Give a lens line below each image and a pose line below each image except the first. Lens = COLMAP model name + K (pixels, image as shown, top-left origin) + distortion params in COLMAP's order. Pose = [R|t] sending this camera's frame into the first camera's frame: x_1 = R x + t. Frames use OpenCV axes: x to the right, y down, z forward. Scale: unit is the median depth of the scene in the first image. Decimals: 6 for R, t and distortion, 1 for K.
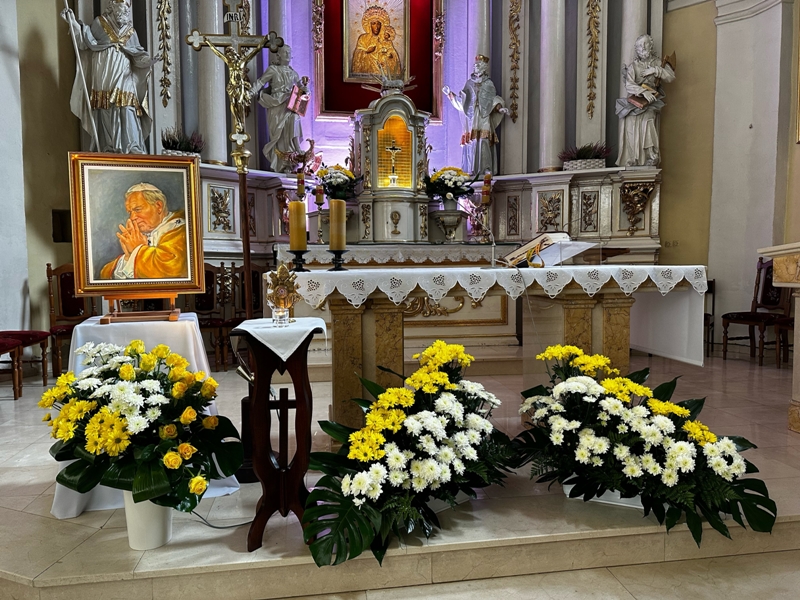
lens RADIAL K [[558.9, 0, 400.0], [0, 558.9, 300.0], [0, 0, 1]] dist [0.058540, -0.080351]
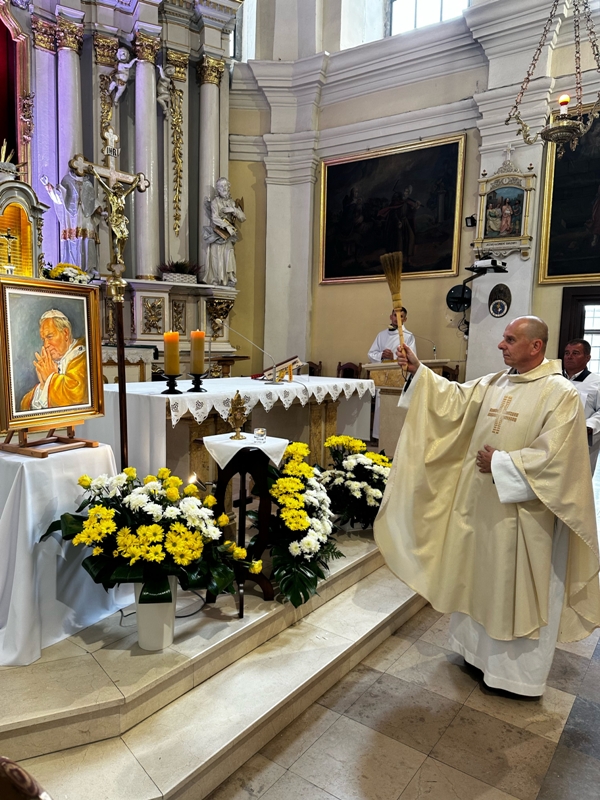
lens RADIAL K [[556.6, 0, 296.1], [0, 556.6, 401.9], [0, 0, 1]] dist [0.142855, -0.206945]
pose [[0.703396, -0.047688, 0.709197, -0.407777], [0.019728, 0.998672, 0.047586, -0.040781], [-0.710525, -0.019480, 0.703403, 0.003472]]
